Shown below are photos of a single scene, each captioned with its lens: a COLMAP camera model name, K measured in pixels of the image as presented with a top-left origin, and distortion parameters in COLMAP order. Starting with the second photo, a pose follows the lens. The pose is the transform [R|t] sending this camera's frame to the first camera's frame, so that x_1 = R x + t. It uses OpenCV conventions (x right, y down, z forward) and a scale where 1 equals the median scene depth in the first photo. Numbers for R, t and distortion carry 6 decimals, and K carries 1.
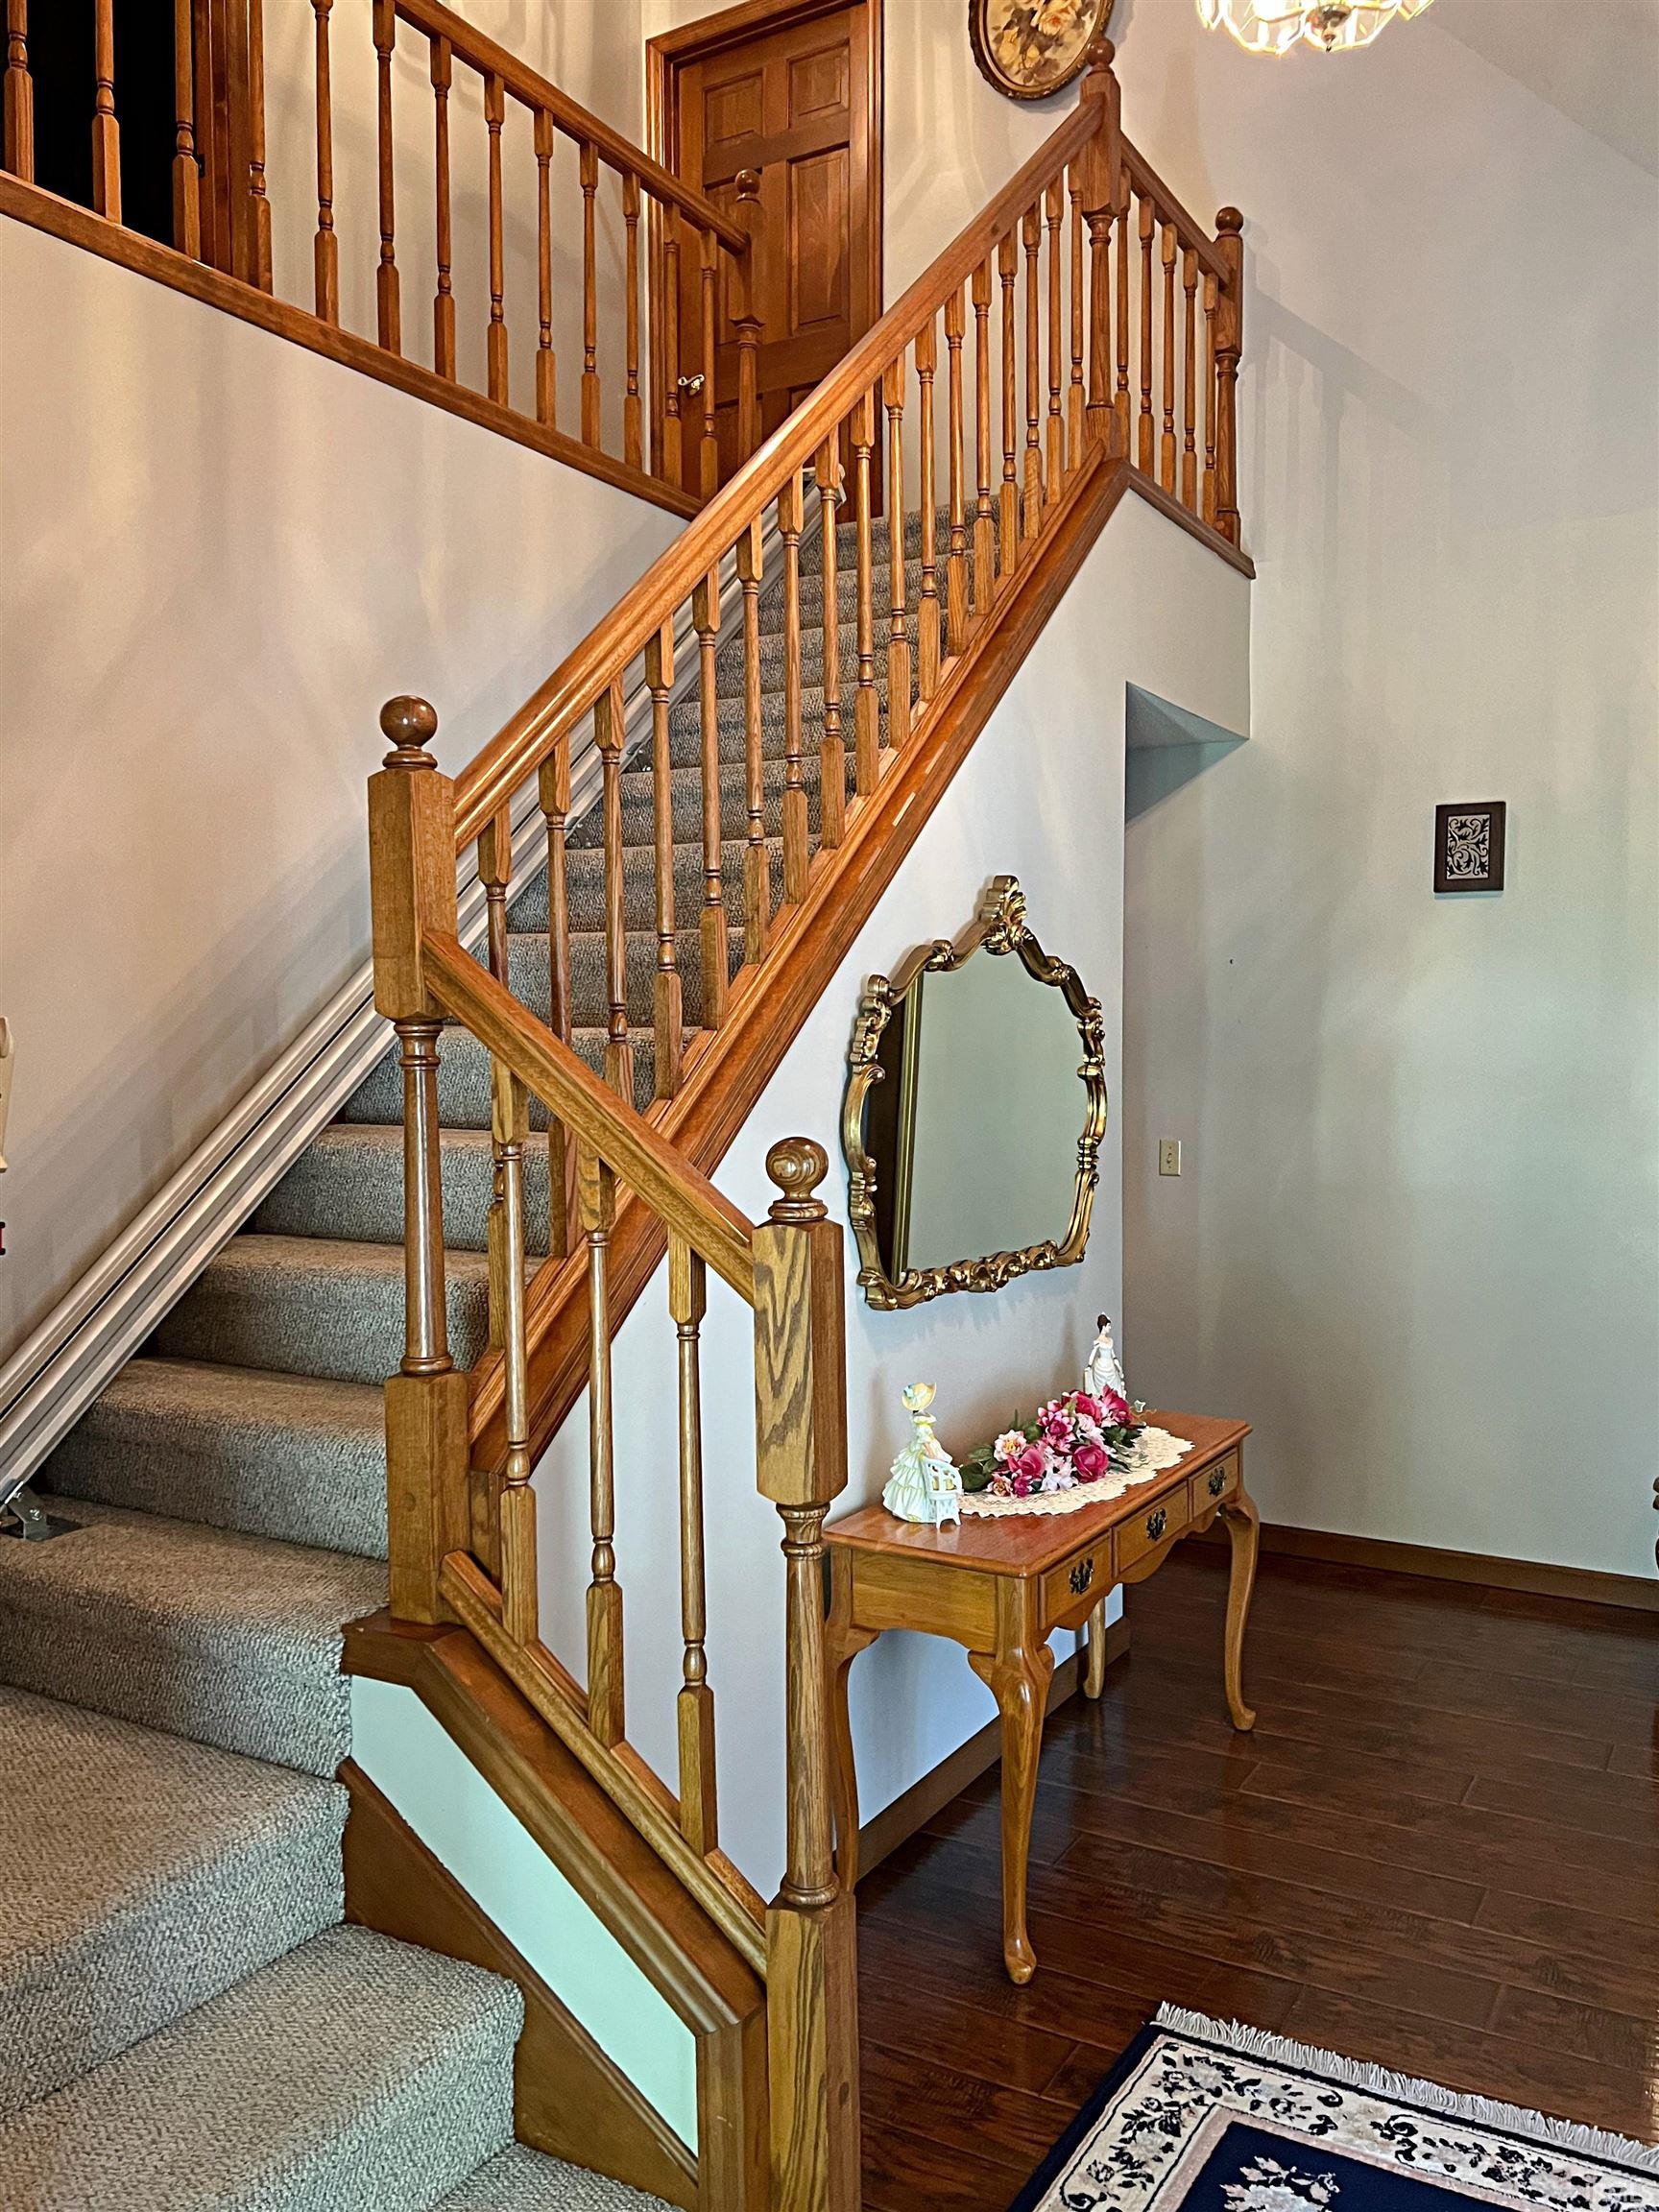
lens RADIAL K [[1724.5, 0, 808.8], [0, 1724.5, 1130.3], [0, 0, 1]] dist [0.051948, -0.069120]
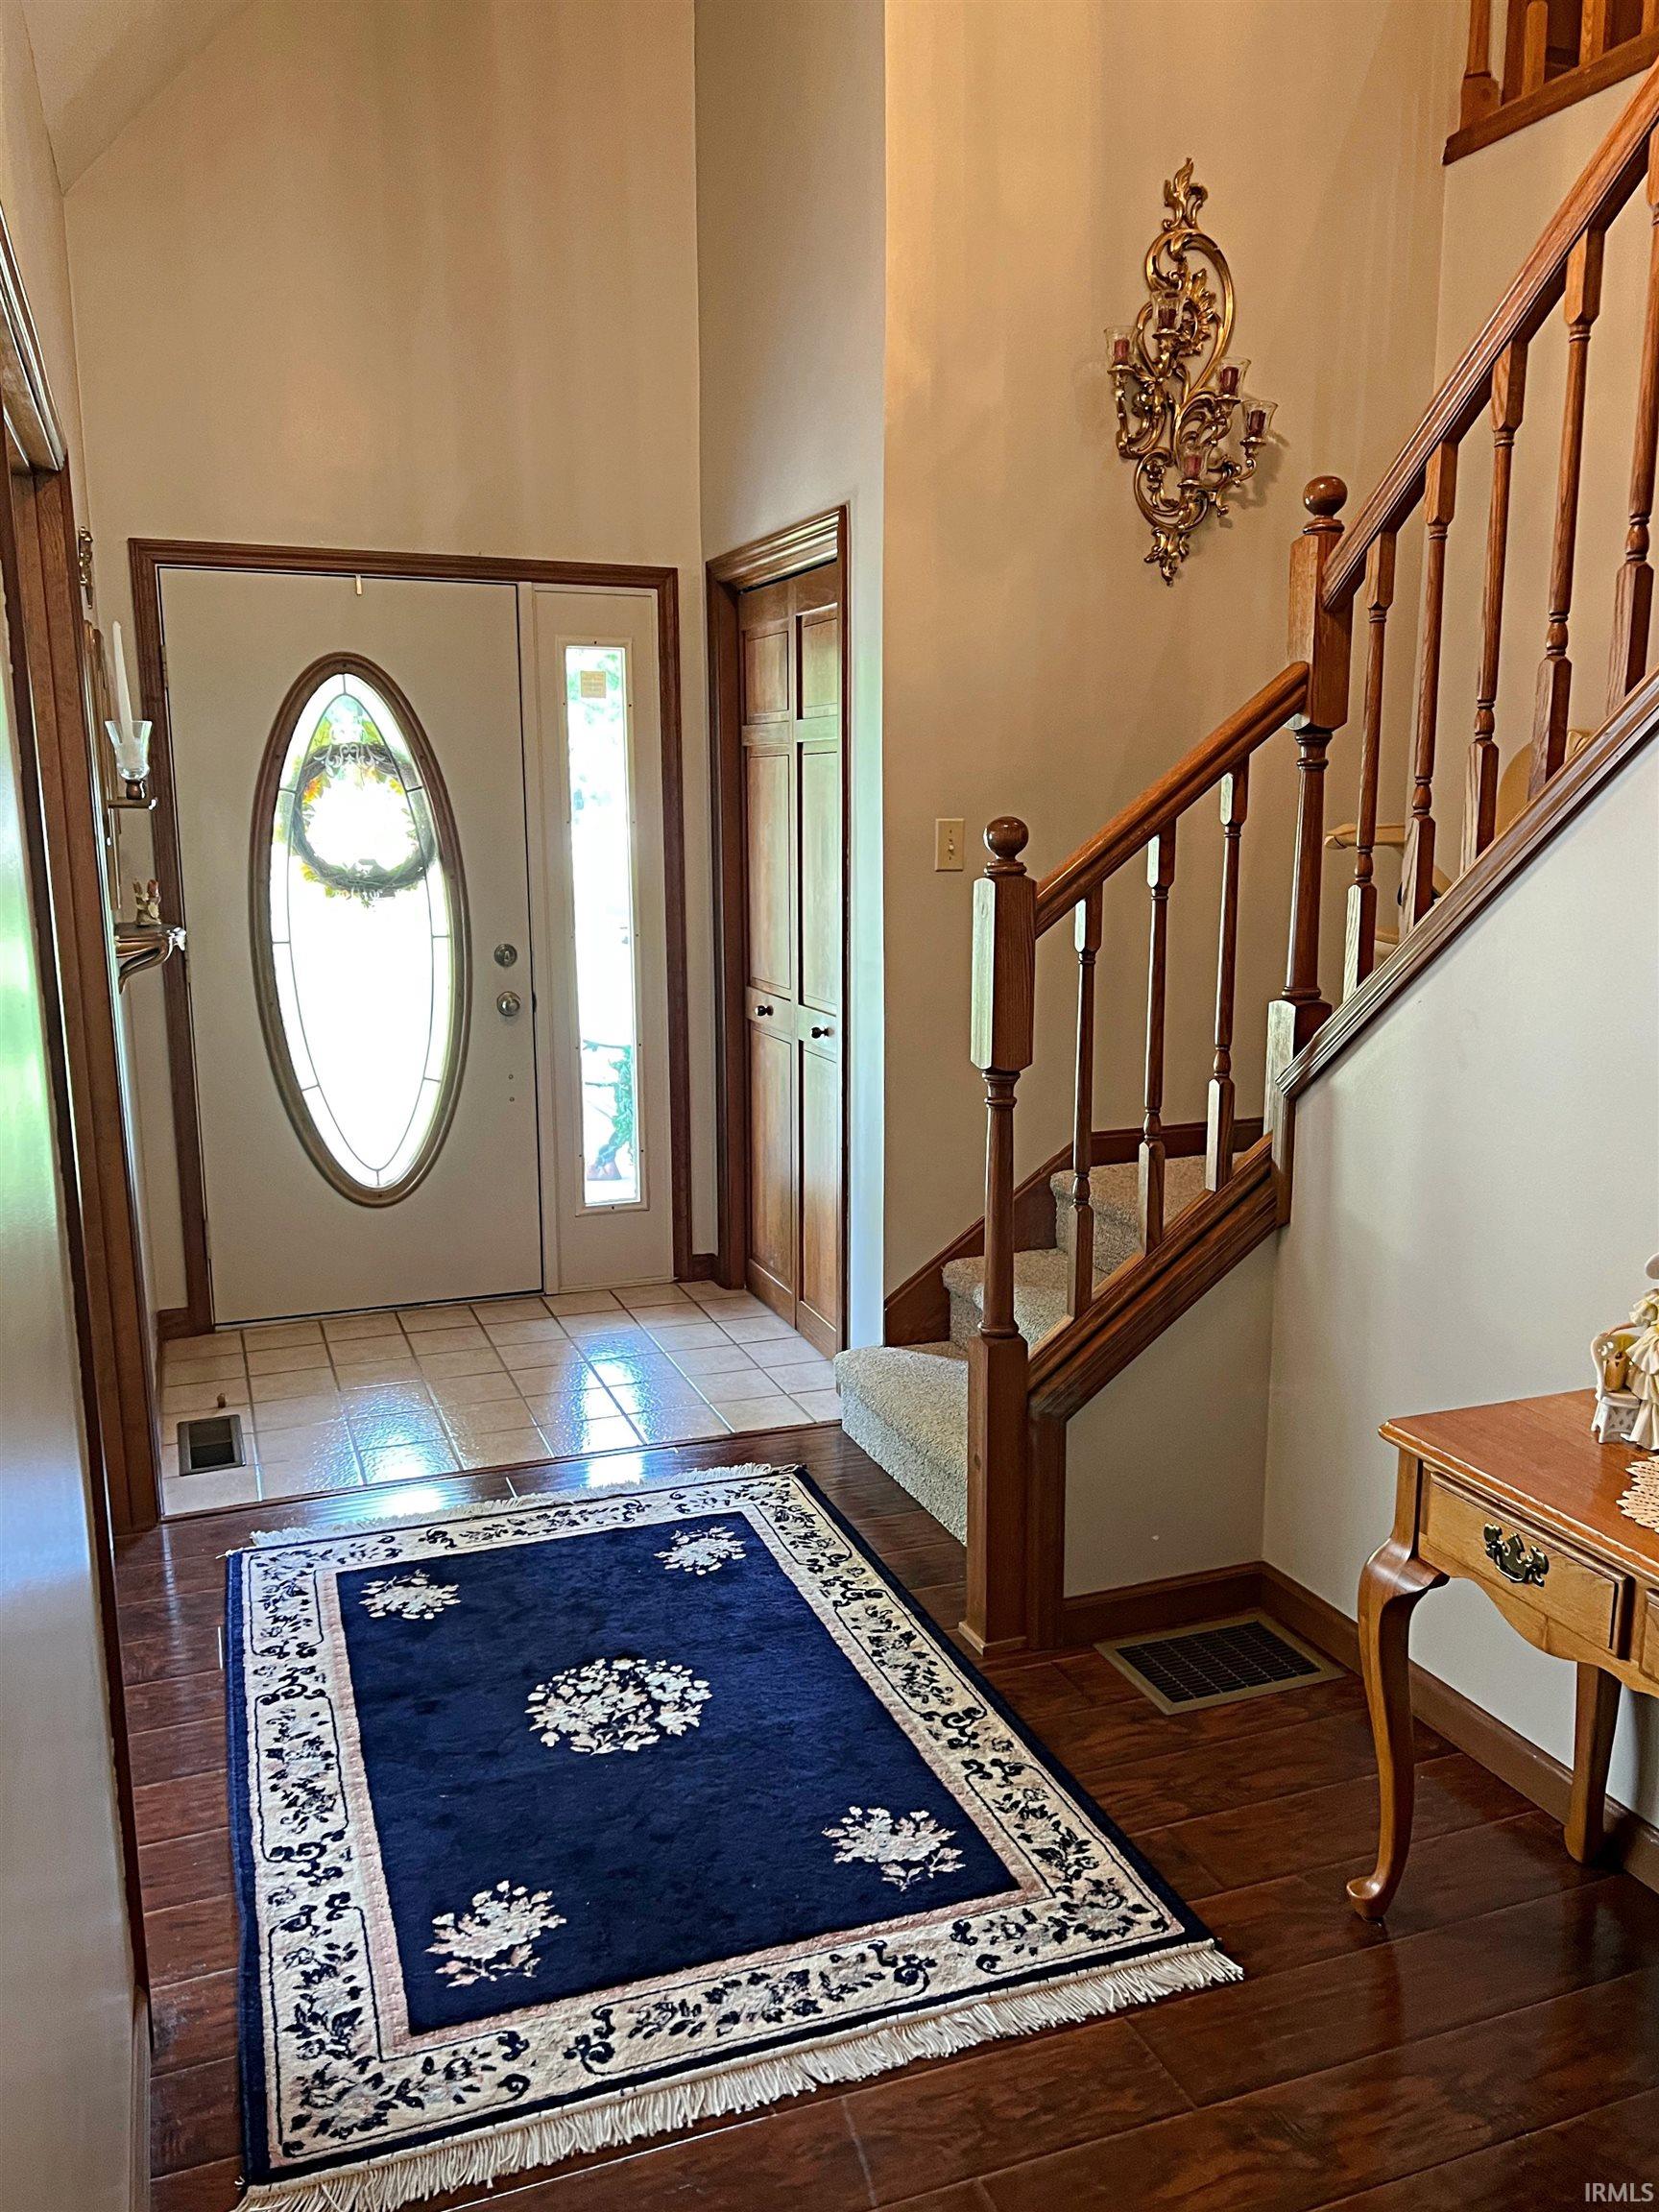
lens RADIAL K [[1673.2, 0, 830.8], [0, 1673.2, 1131.9], [0, 0, 1]] dist [0.037156, -0.037724]
pose [[-0.618008, 0.157207, -0.770294, 0.961291], [-0.039766, 0.972298, 0.230339, -0.044906], [0.785166, 0.172983, -0.594636, 1.404231]]
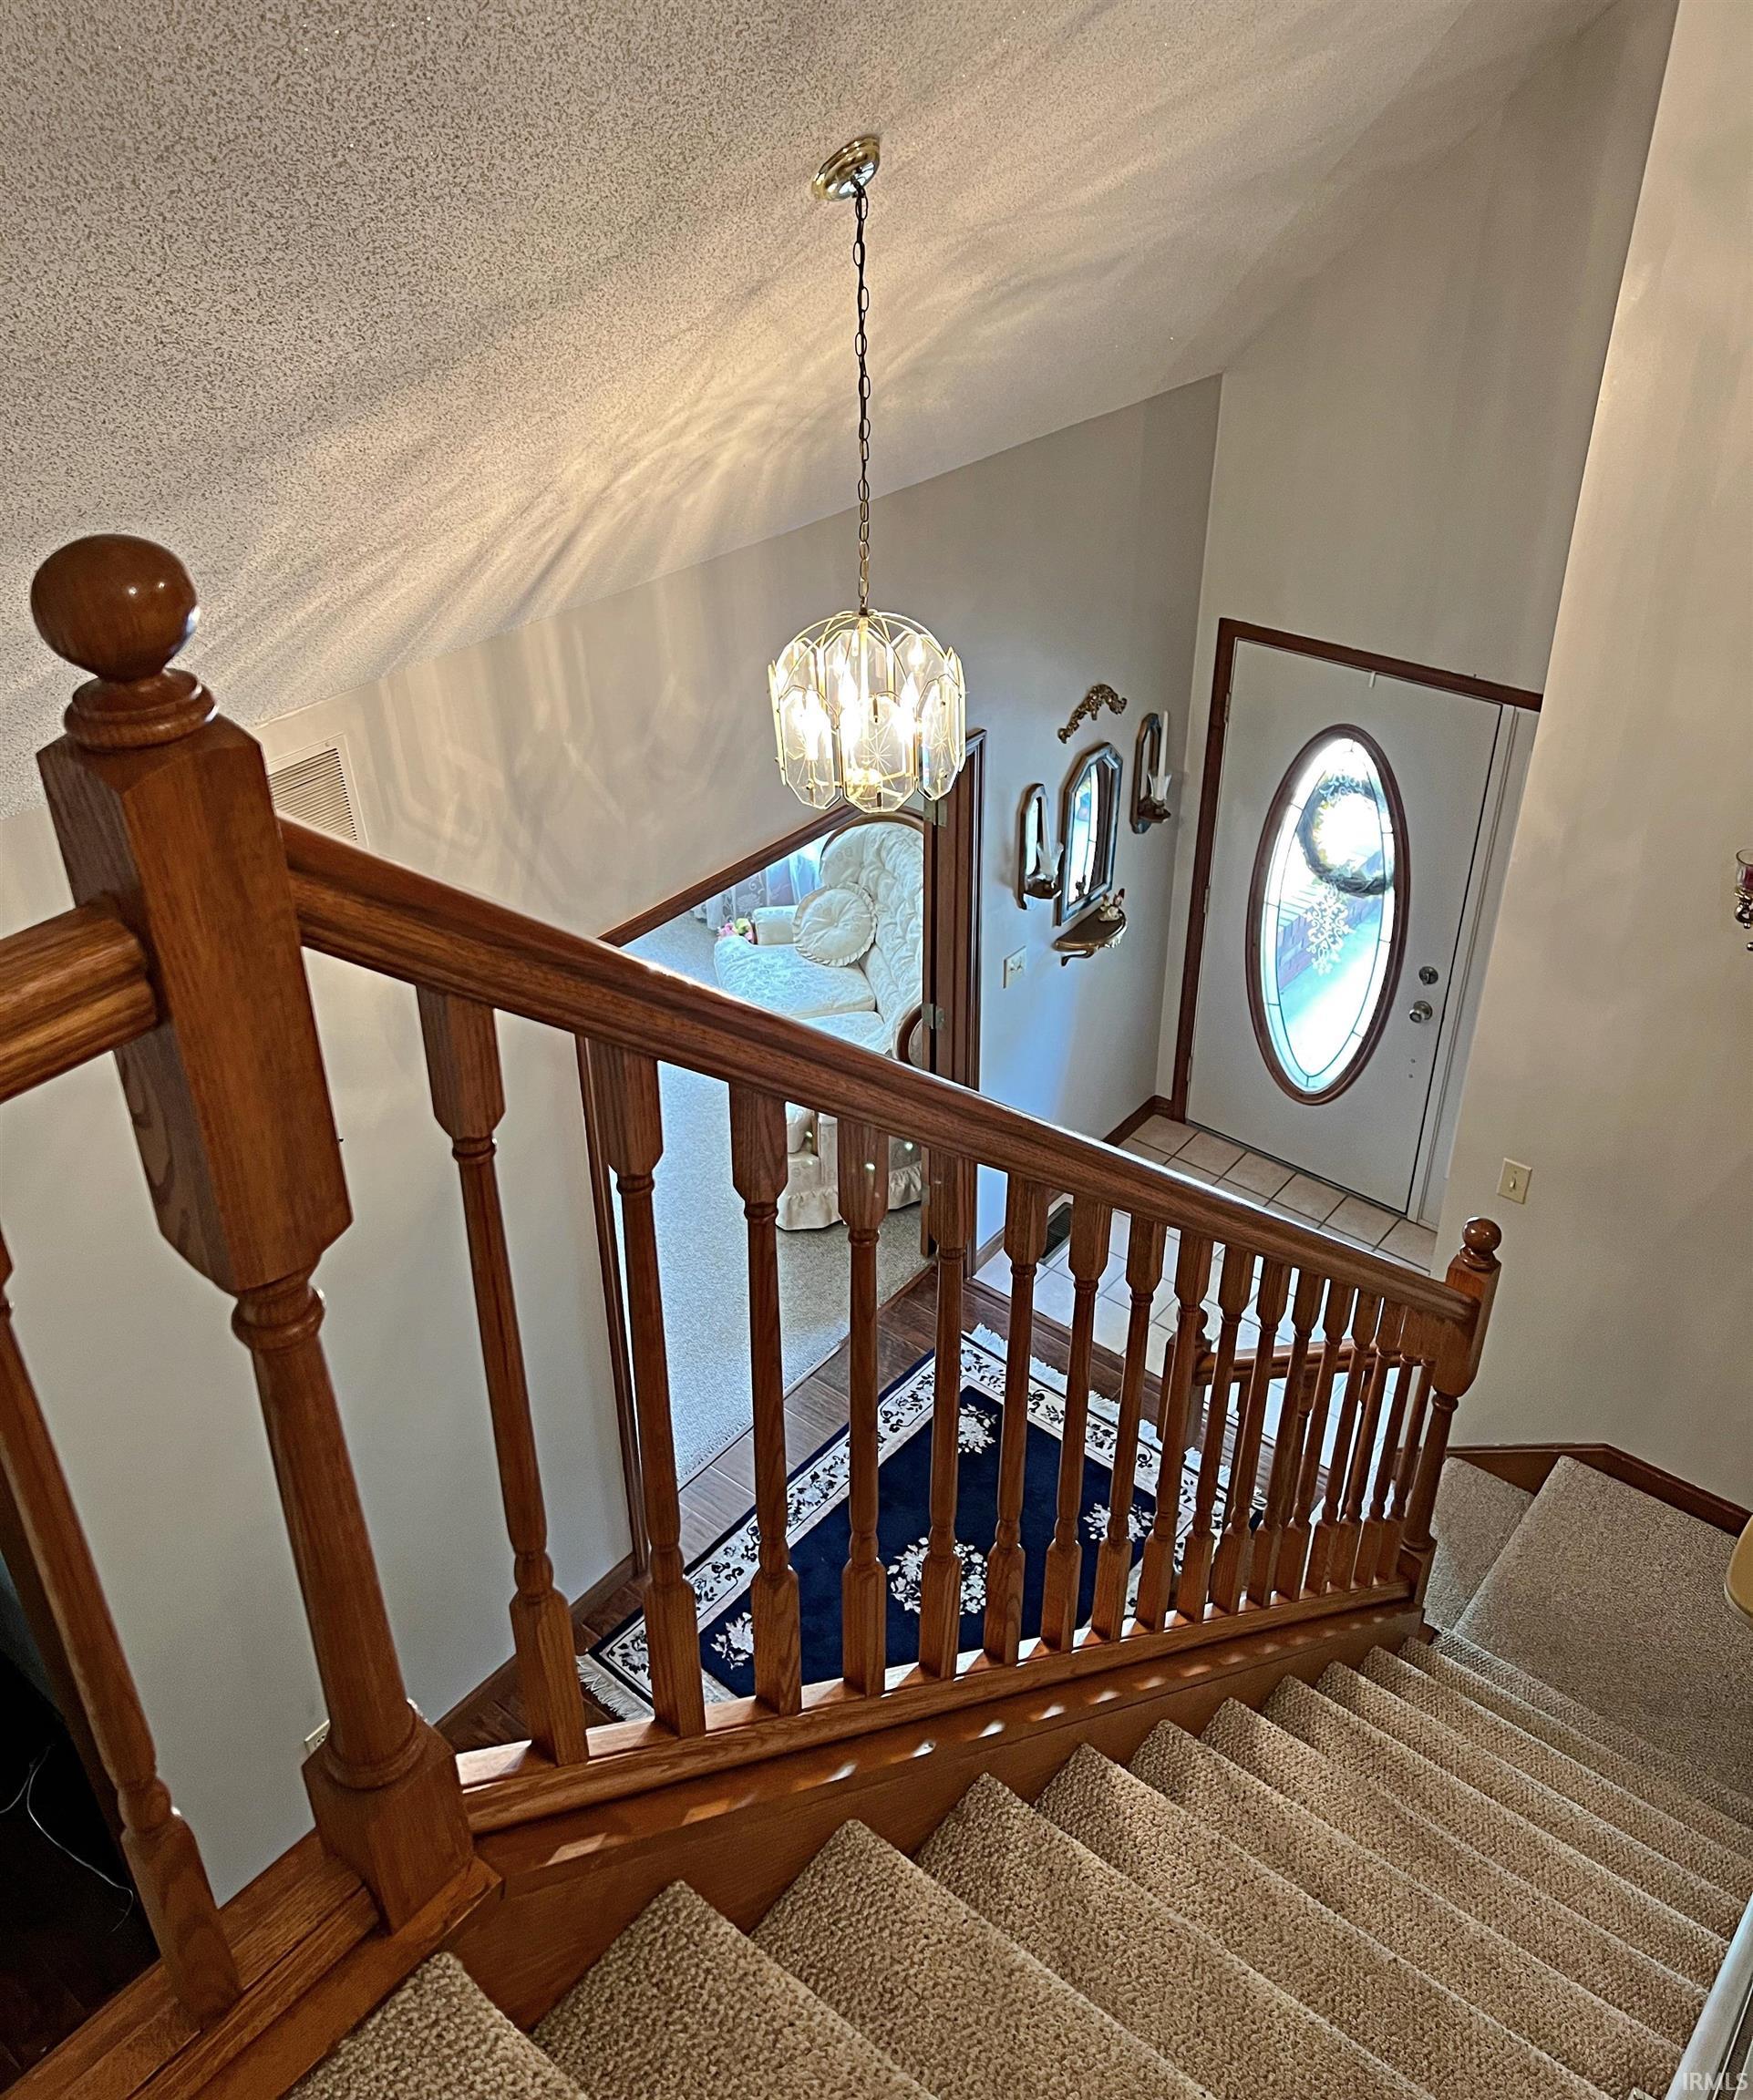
lens RADIAL K [[1743.7, 0, 871.9], [0, 1743.7, 929.9], [0, 0, 1]] dist [0.015442, 0.000119]
pose [[-0.989411, -0.065895, 0.129322, 0.107315], [0.016765, 0.833154, 0.552787, -1.189442], [-0.144171, 0.549101, -0.823227, 1.981353]]
